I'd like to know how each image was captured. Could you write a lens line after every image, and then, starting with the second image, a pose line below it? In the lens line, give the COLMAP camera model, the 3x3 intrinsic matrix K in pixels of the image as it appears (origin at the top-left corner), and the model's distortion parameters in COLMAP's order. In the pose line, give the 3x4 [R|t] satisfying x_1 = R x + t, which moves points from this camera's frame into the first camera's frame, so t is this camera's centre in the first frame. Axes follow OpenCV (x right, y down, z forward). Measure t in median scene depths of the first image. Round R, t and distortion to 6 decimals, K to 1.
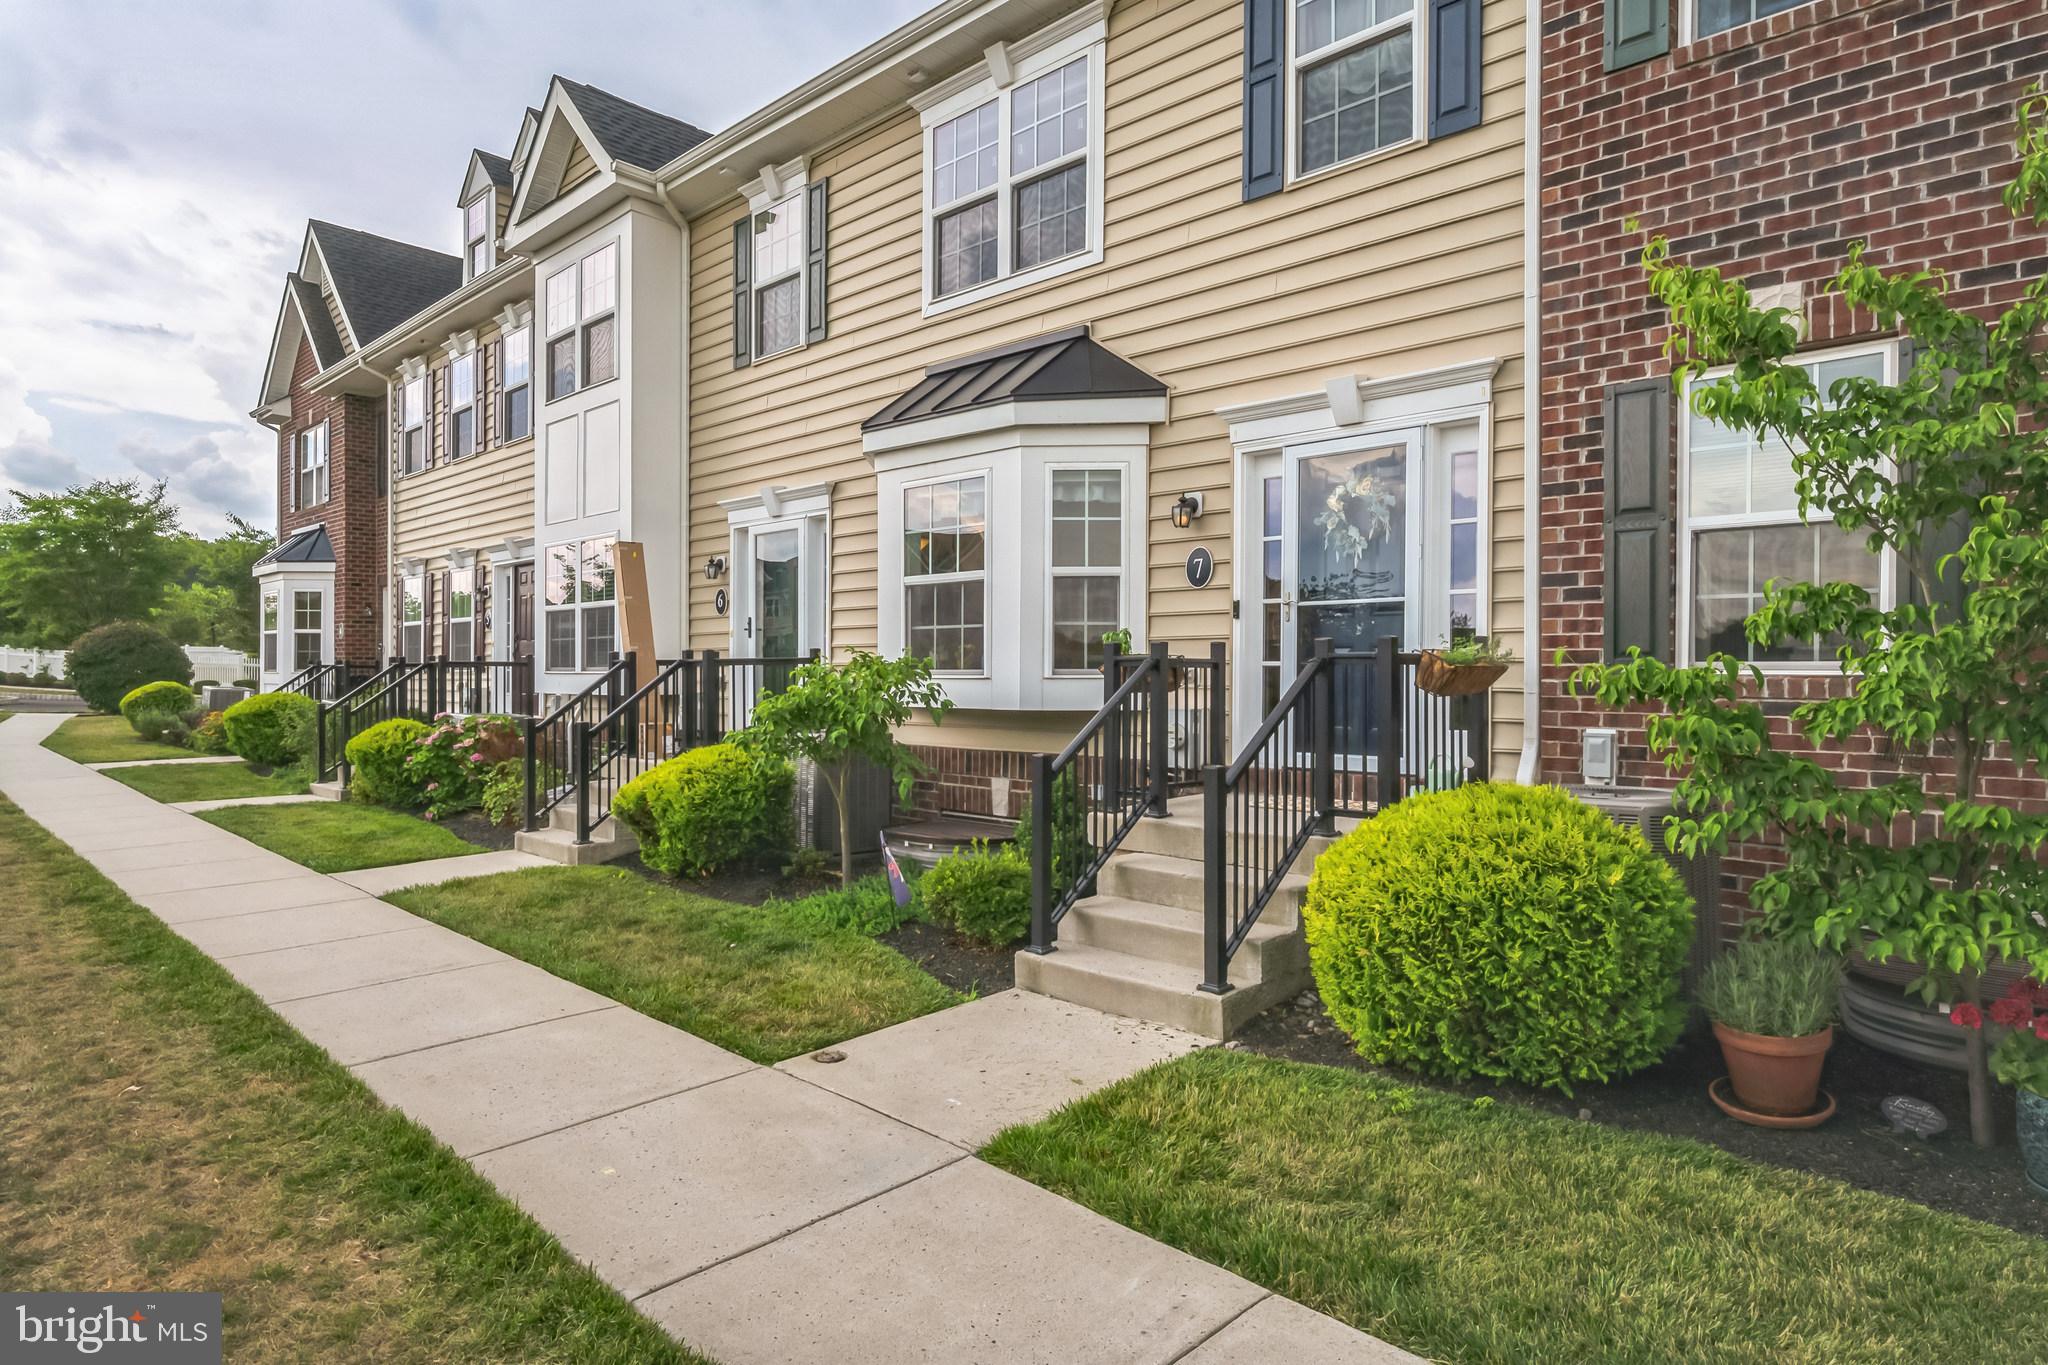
lens RADIAL K [[1145.0, 0, 1025.2], [0, 1145.0, 676.1], [0, 0, 1]] dist [-0.002399, -0.001025]
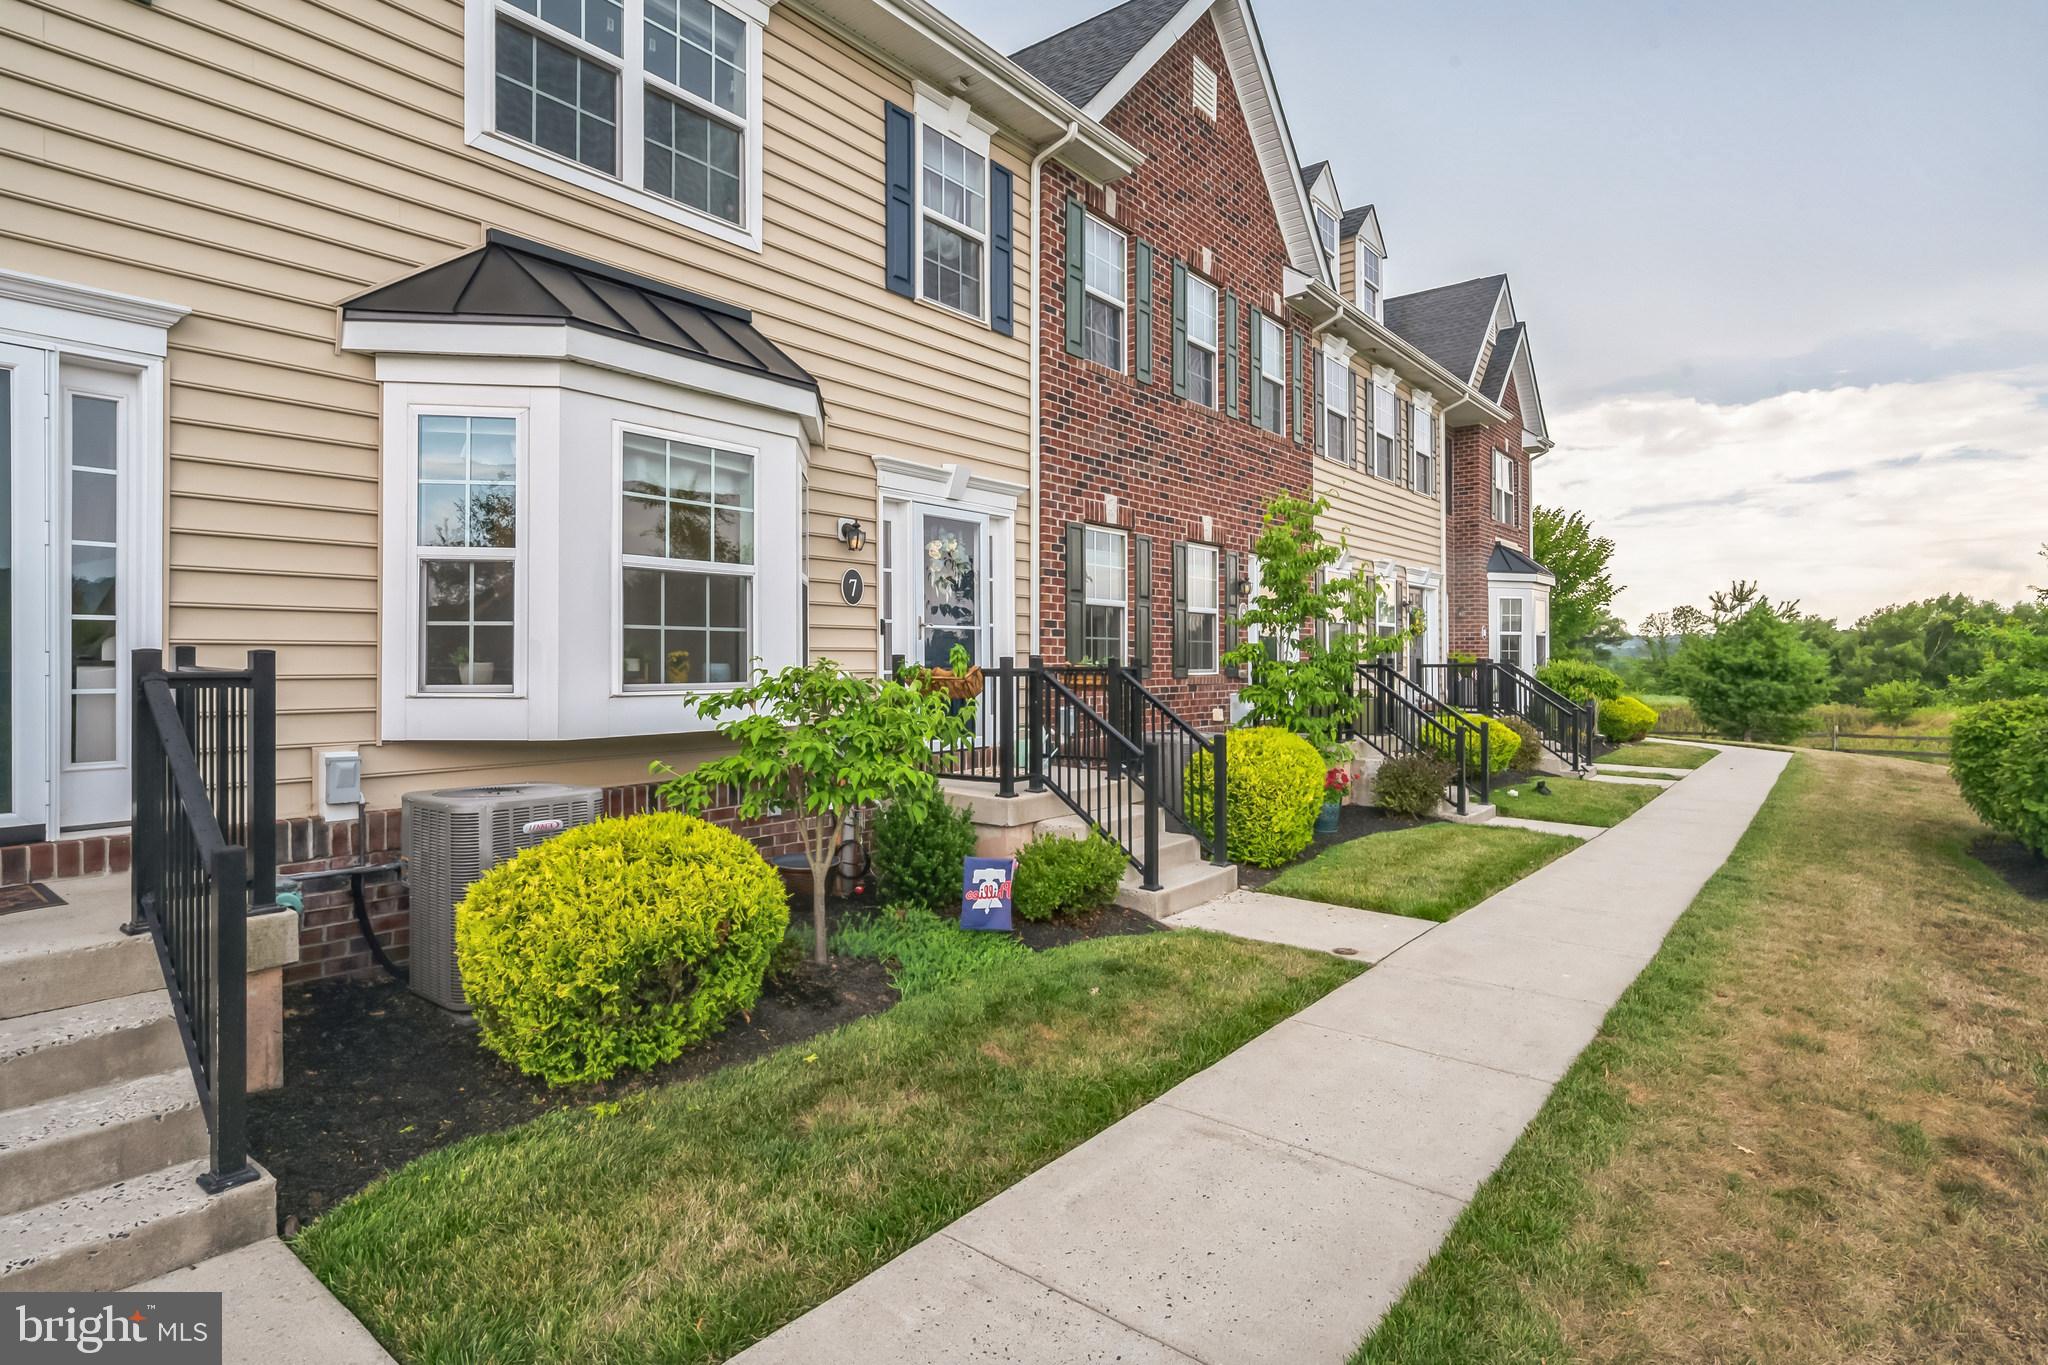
lens RADIAL K [[1041.3, 0, 1024.6], [0, 1041.3, 669.6], [0, 0, 1]] dist [0.001703, -0.000050]
pose [[-0.094120, -0.000033, 0.995561, -0.902682], [0.017735, 0.999841, 0.001709, -0.014148], [-0.995403, 0.017817, -0.094105, 0.958473]]
